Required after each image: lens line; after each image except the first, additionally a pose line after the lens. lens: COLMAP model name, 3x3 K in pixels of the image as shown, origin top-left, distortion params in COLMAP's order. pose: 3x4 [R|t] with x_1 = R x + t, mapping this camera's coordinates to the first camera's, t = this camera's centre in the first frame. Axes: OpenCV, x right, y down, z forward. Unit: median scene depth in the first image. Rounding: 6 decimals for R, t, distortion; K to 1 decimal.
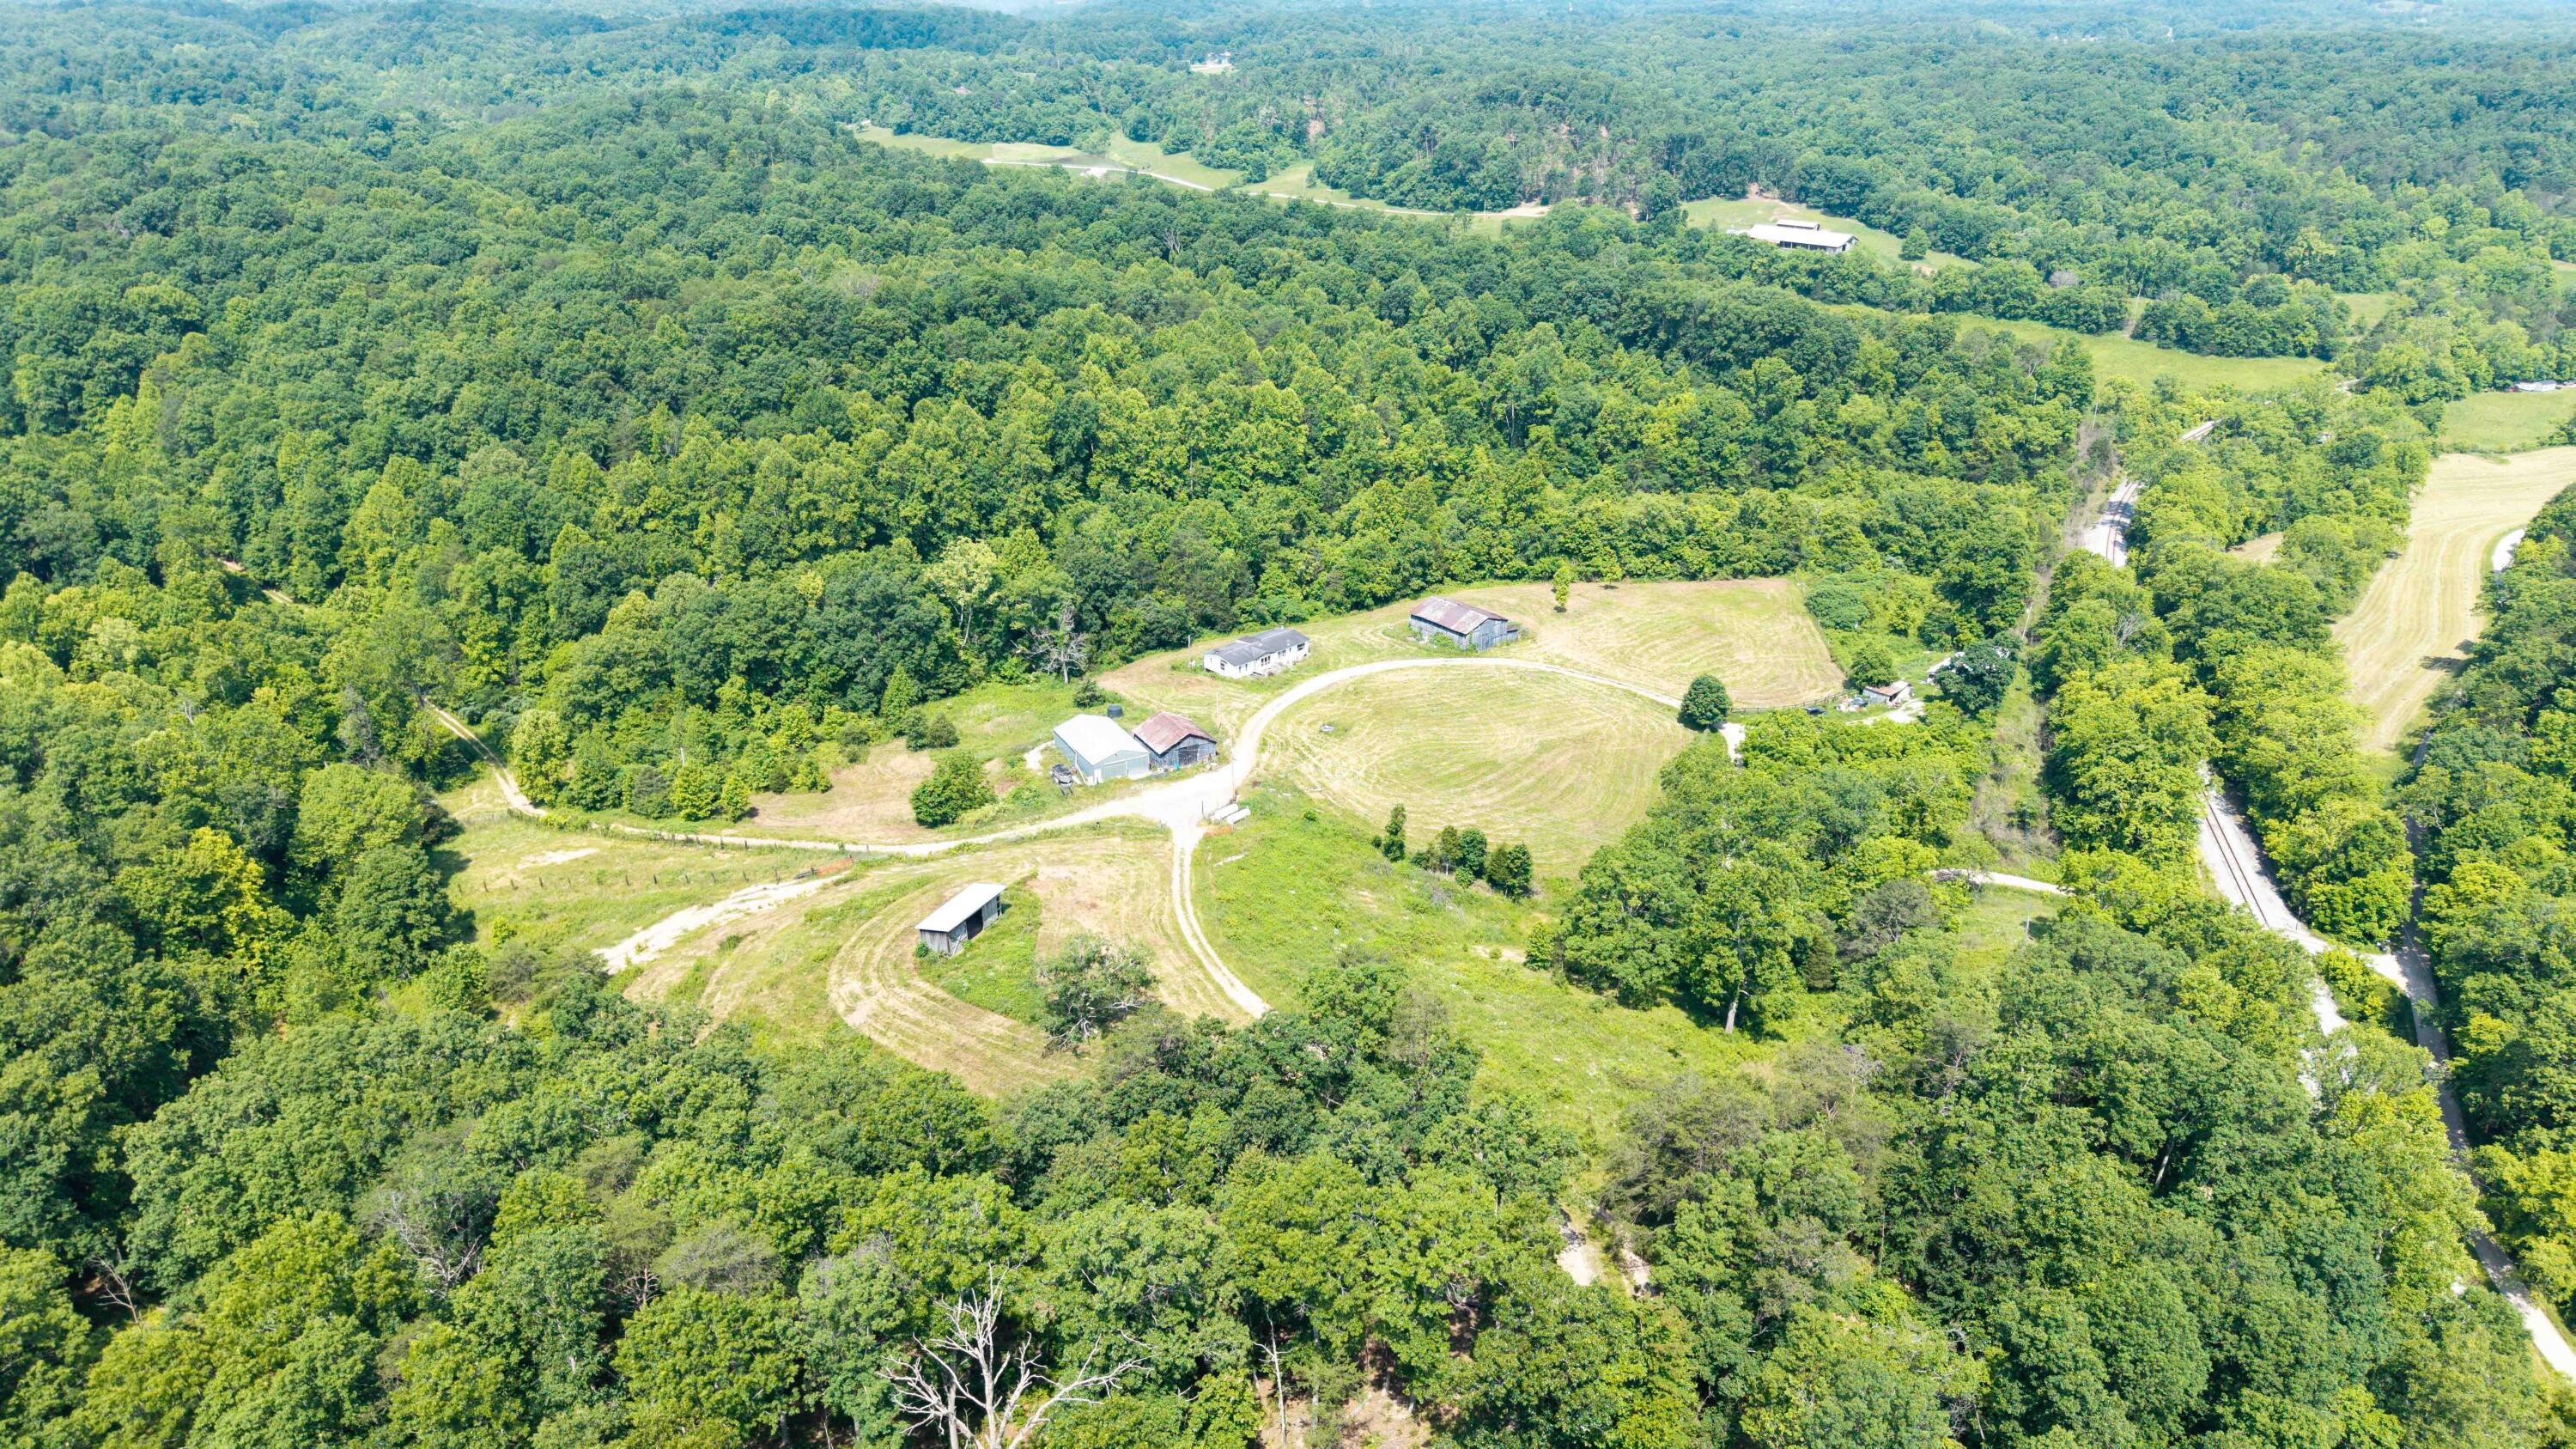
lens RADIAL K [[1823.7, 0, 1289.3], [0, 1823.7, 718.7], [0, 0, 1]] dist [0.010004, -0.003659]
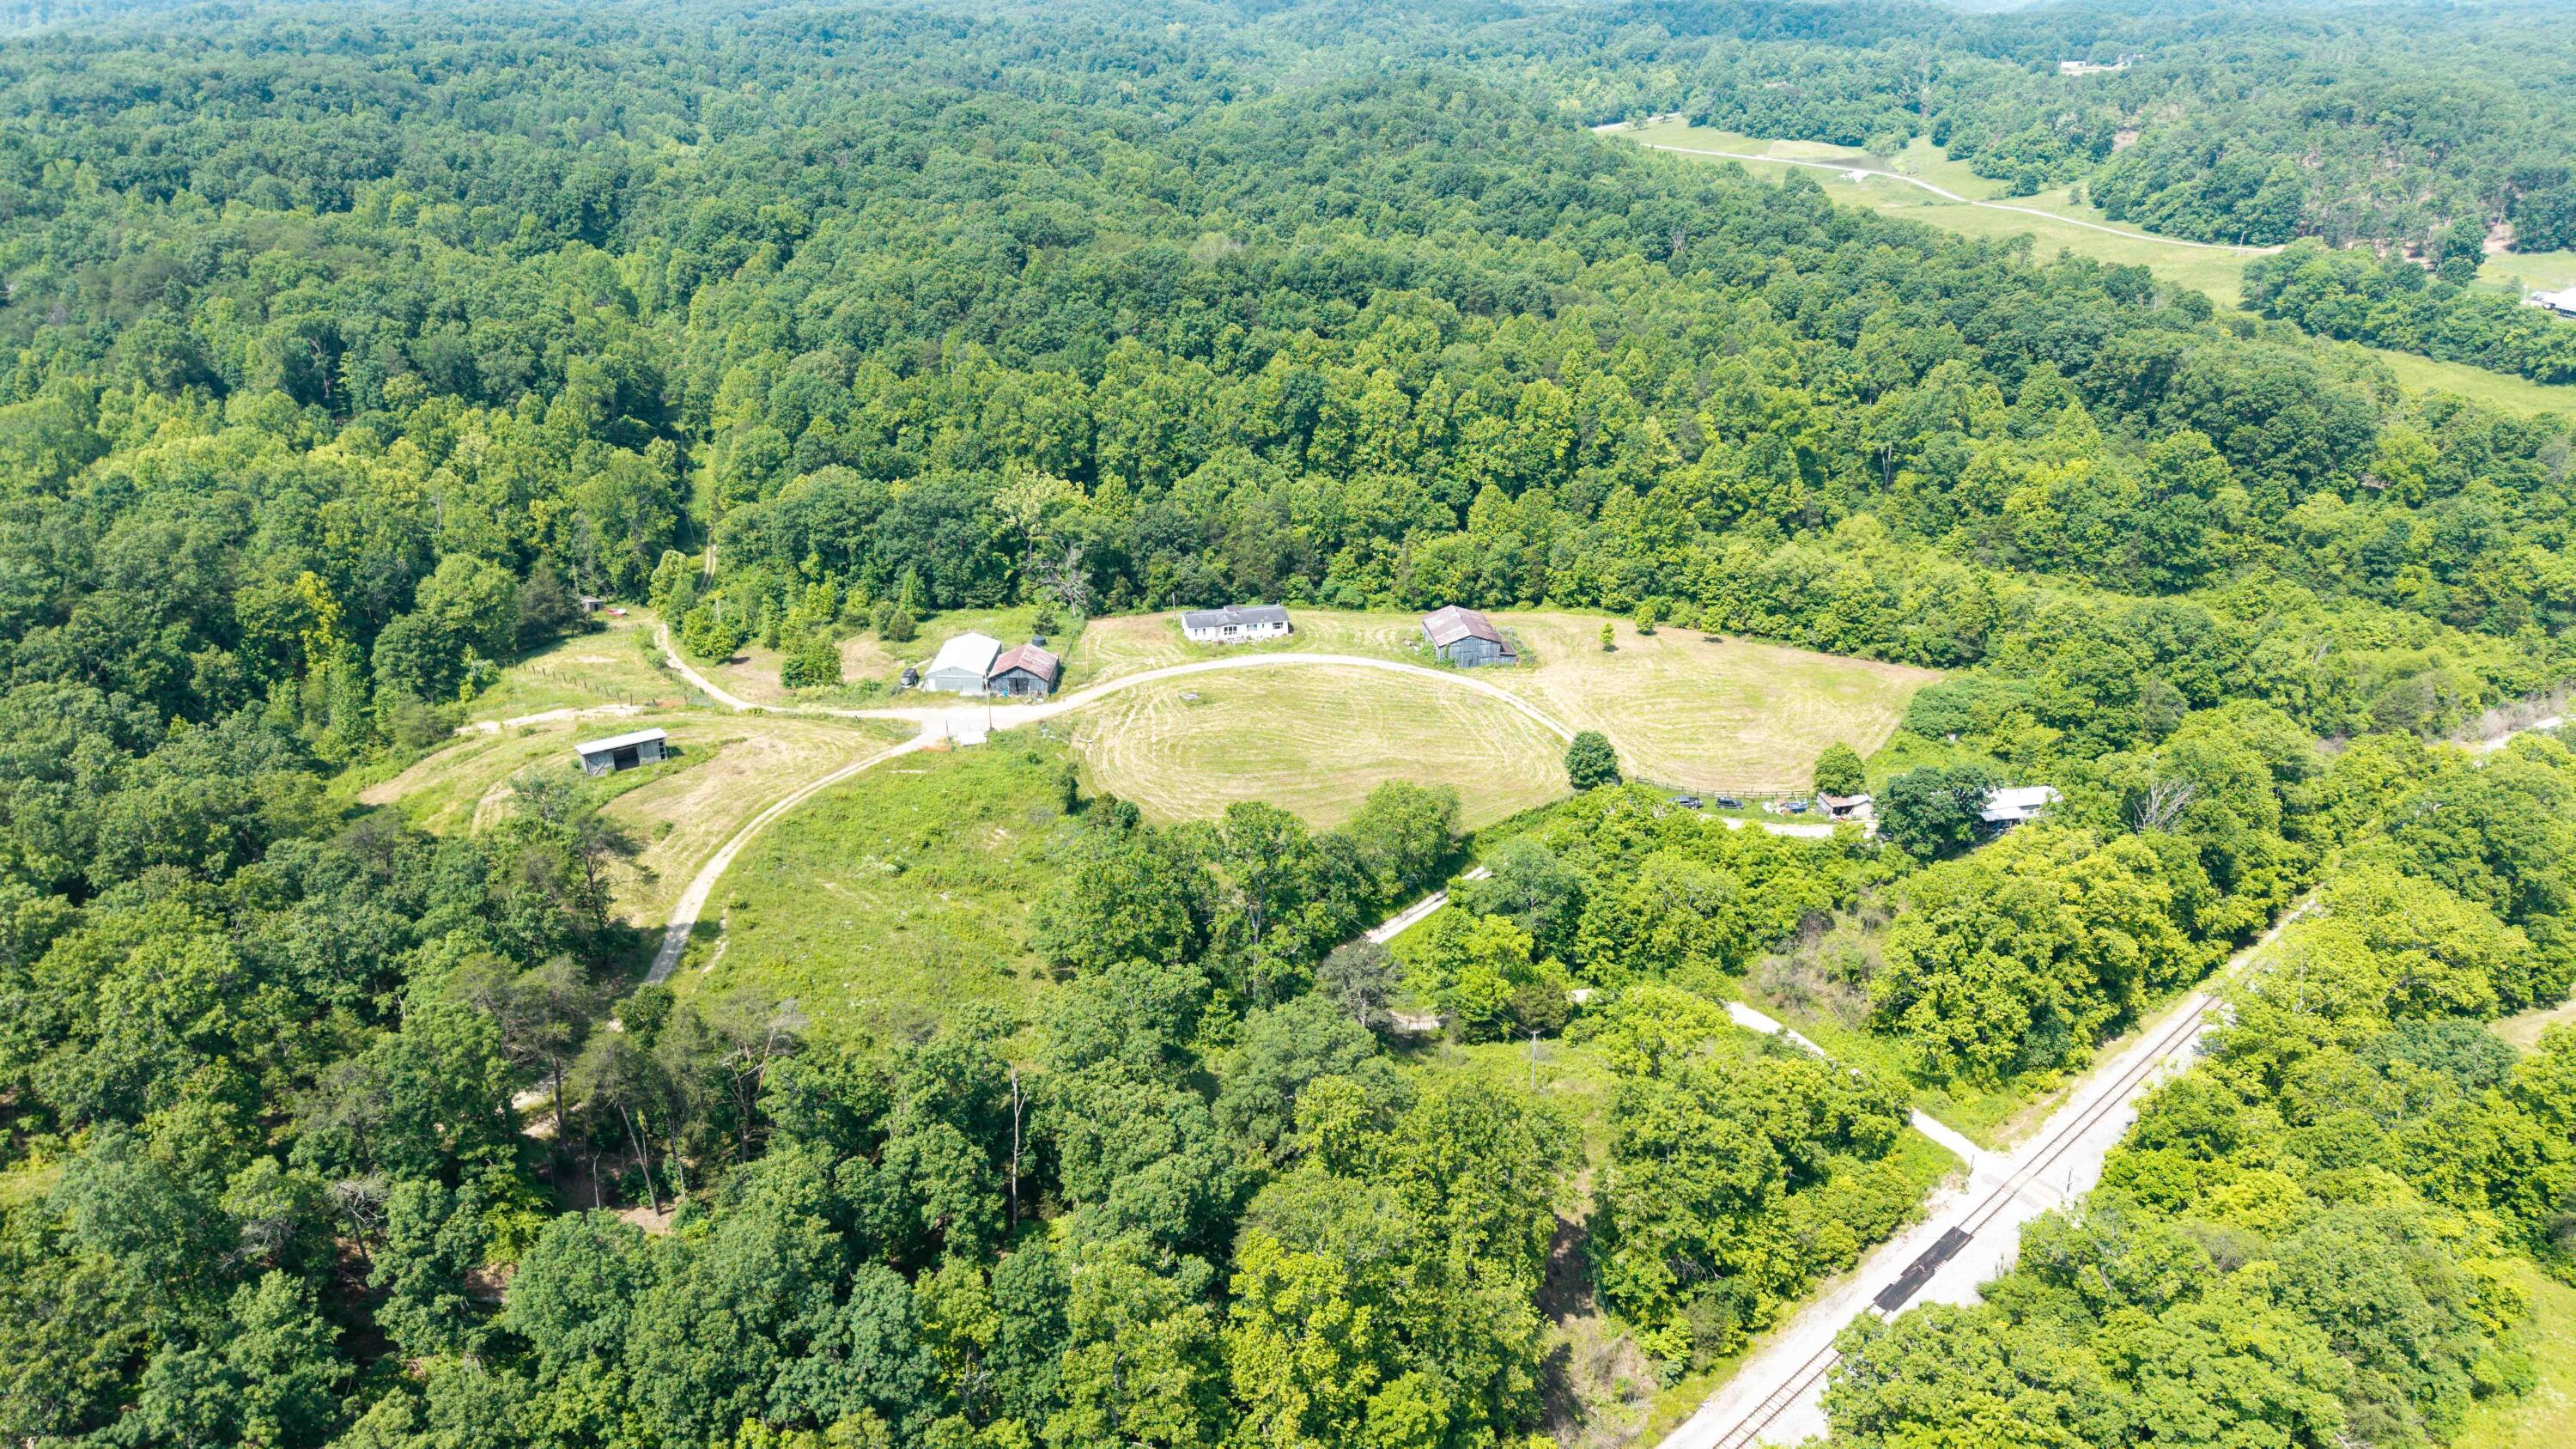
lens RADIAL K [[1823.7, 0, 1289.2], [0, 1823.7, 729.2], [0, 0, 1]] dist [0.010004, -0.003659]
pose [[0.838146, 0.213856, -0.501774, 0.369545], [-0.209795, 0.975559, 0.065348, -0.034944], [0.503486, 0.050499, 0.862527, 0.088286]]
